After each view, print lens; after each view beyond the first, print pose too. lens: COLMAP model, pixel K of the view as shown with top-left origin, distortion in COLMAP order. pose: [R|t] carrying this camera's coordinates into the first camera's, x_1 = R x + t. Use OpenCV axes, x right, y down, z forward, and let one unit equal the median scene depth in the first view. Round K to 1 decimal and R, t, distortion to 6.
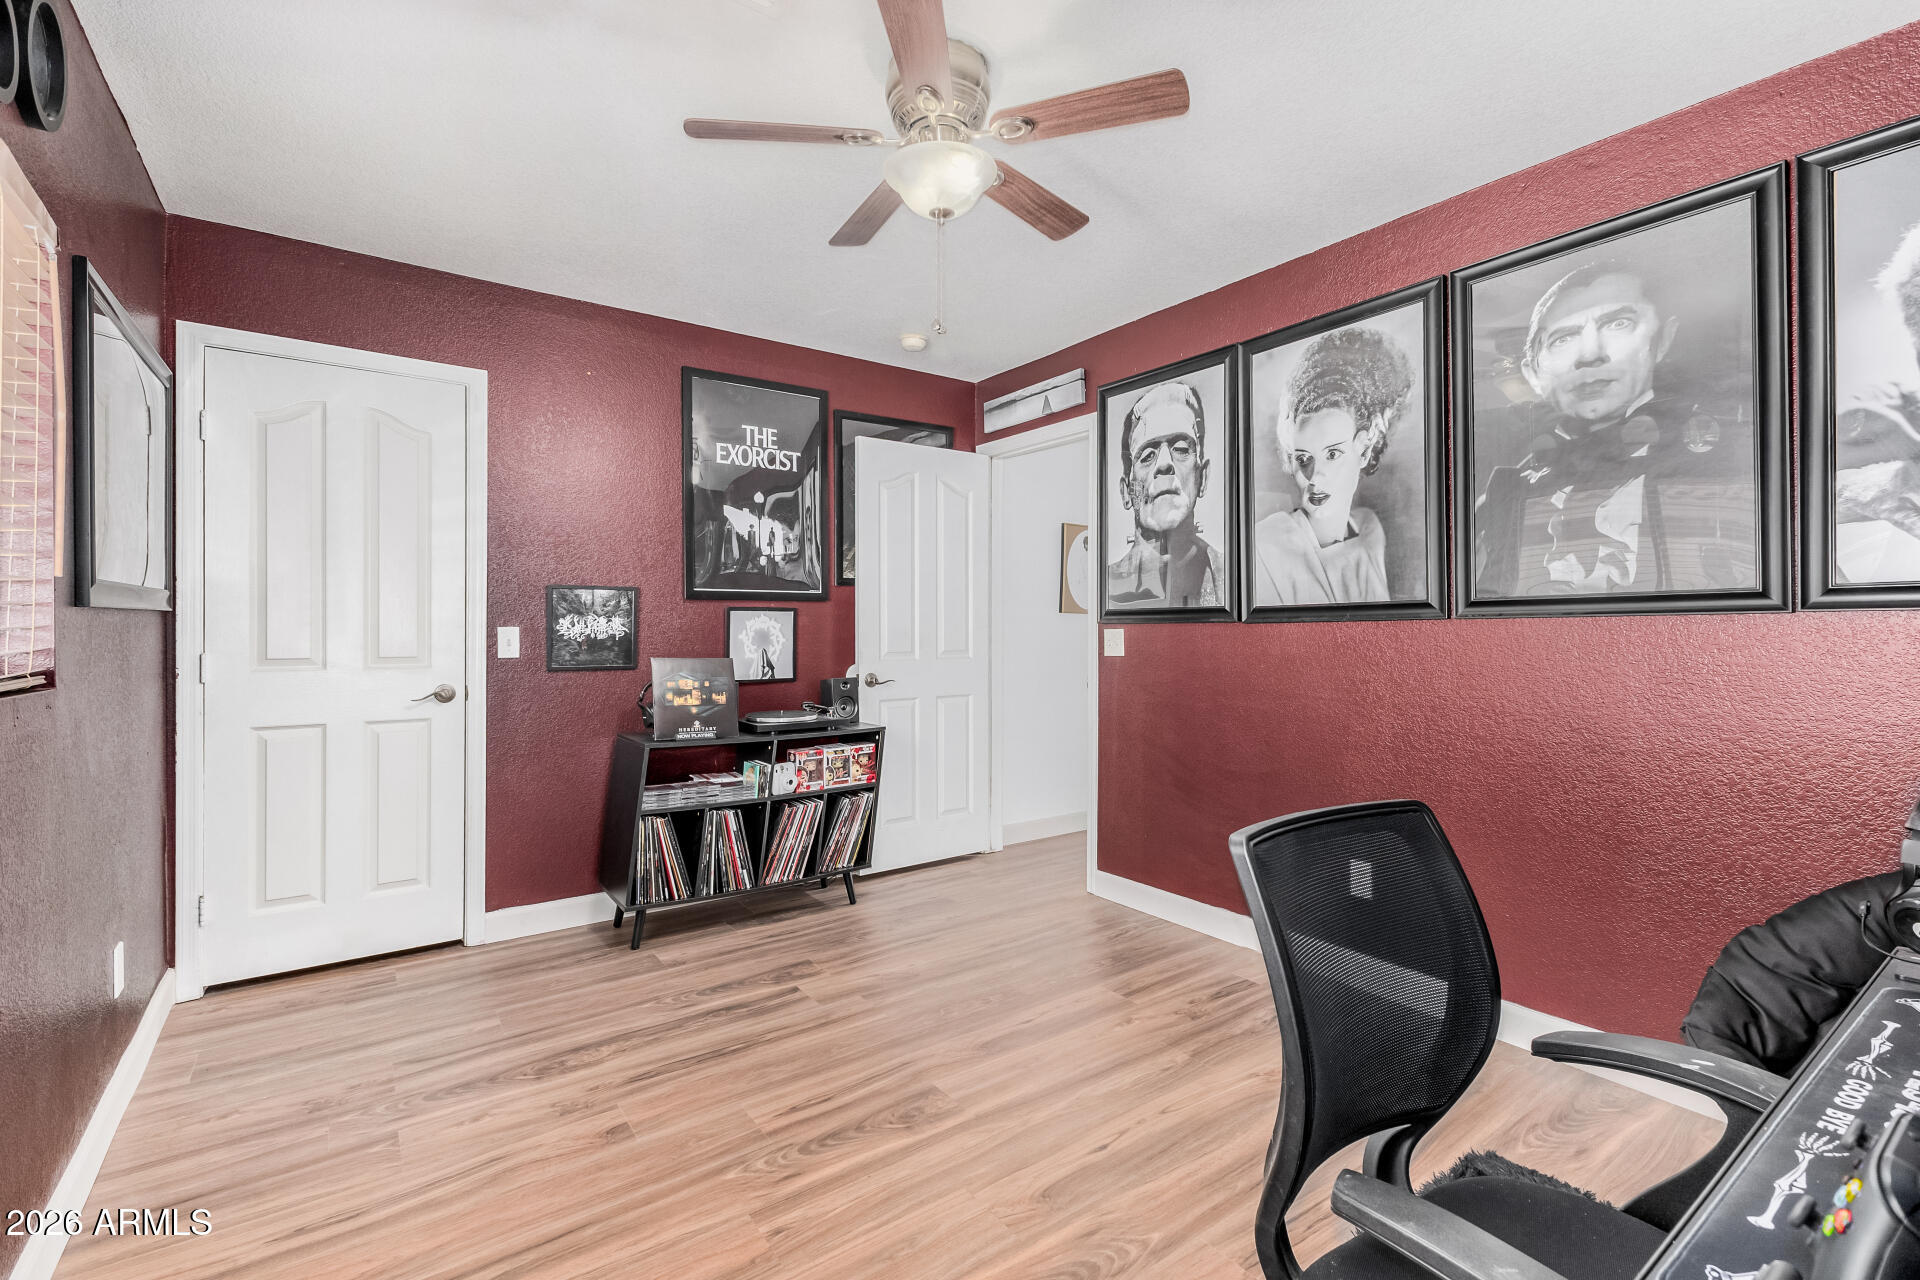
lens RADIAL K [[832.8, 0, 958.3], [0, 832.8, 630.4], [0, 0, 1]] dist [0.011499, -0.002238]
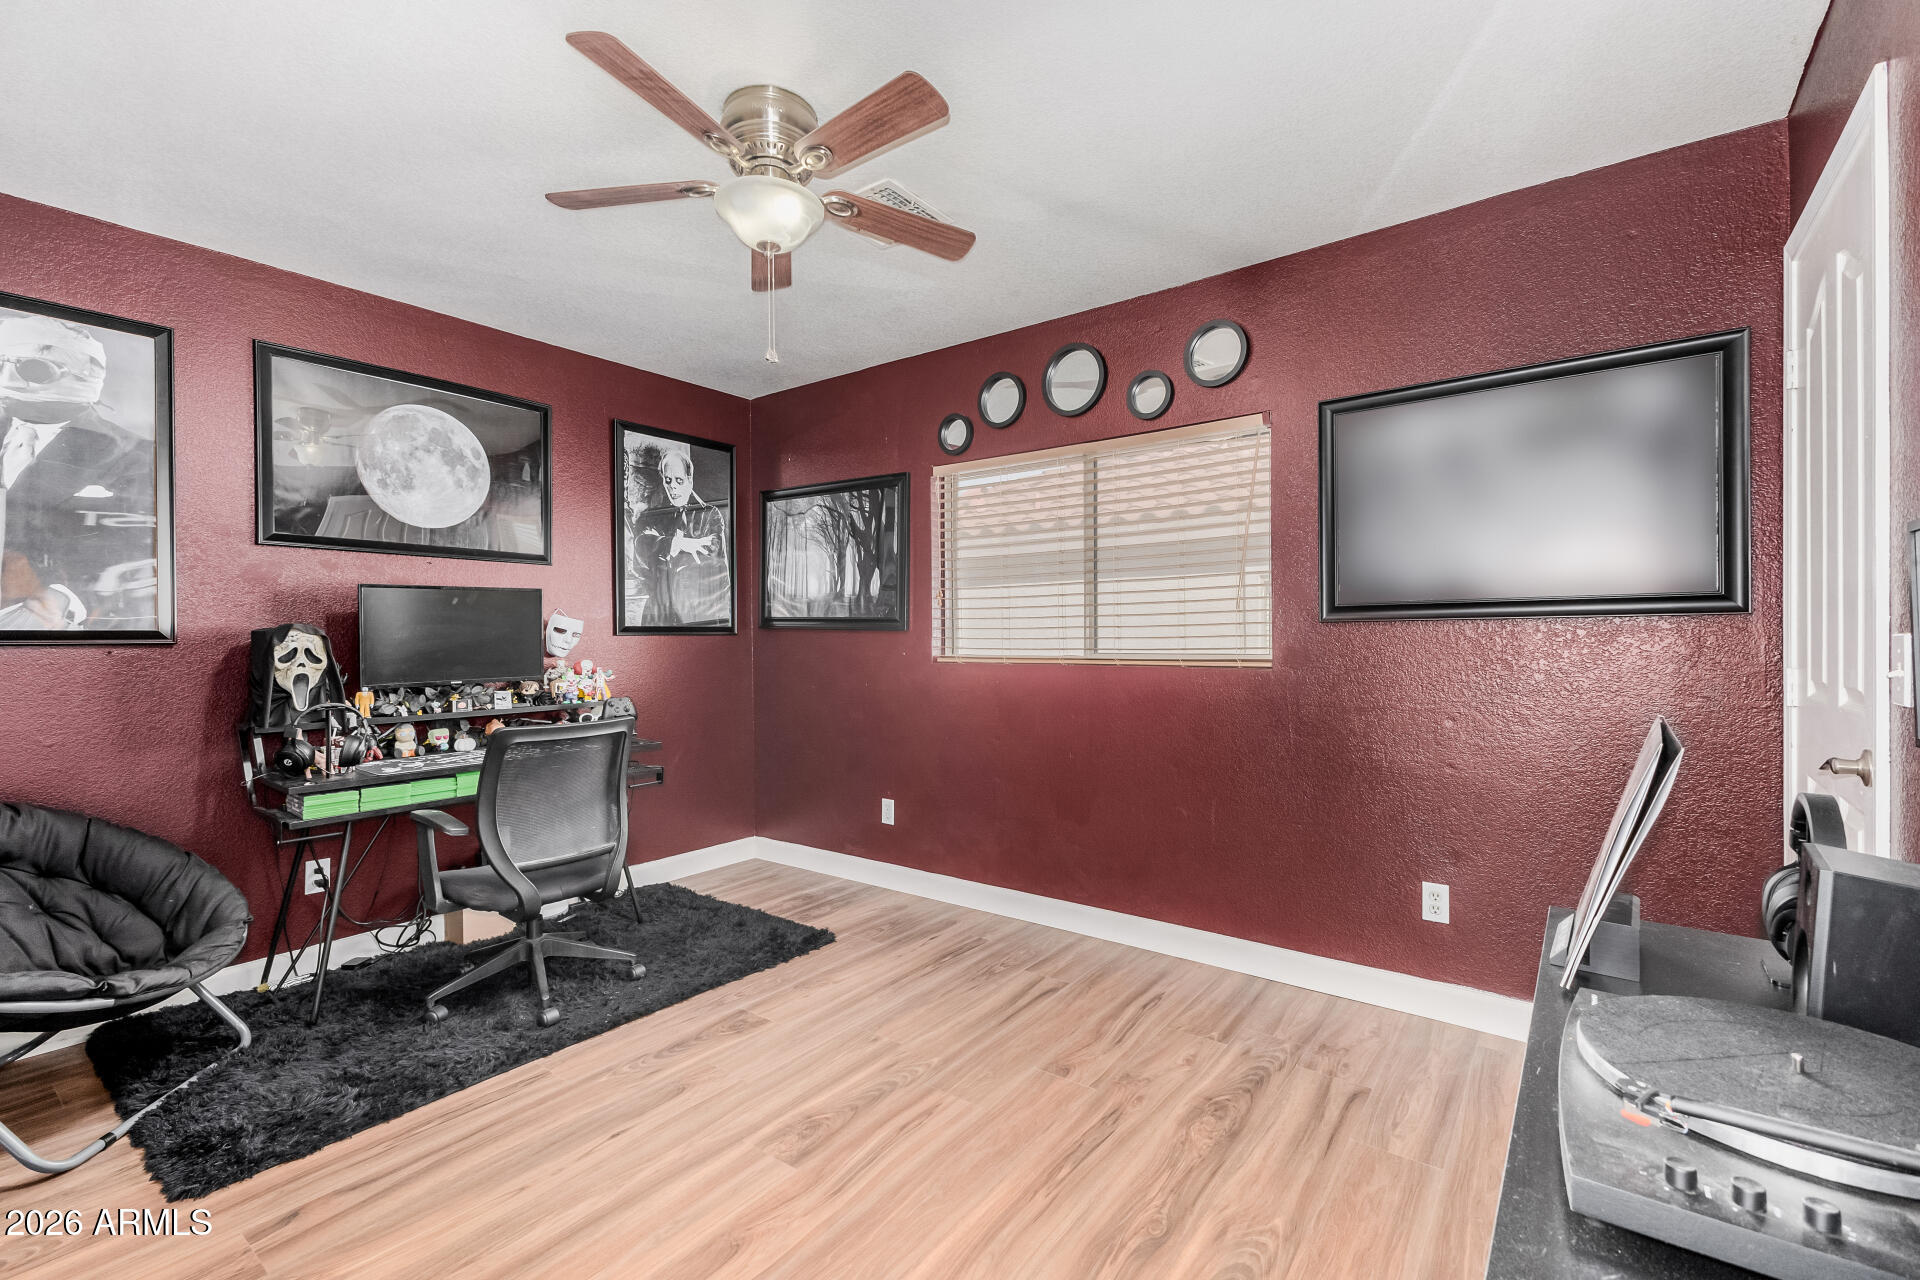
lens RADIAL K [[832.8, 0, 958.3], [0, 832.8, 637.4], [0, 0, 1]] dist [0.011499, -0.002238]
pose [[-0.954673, 0.003782, -0.297633, 0.066625], [0.003295, 0.999992, 0.002140, -0.002816], [0.297639, 0.001062, -0.954678, 1.953127]]
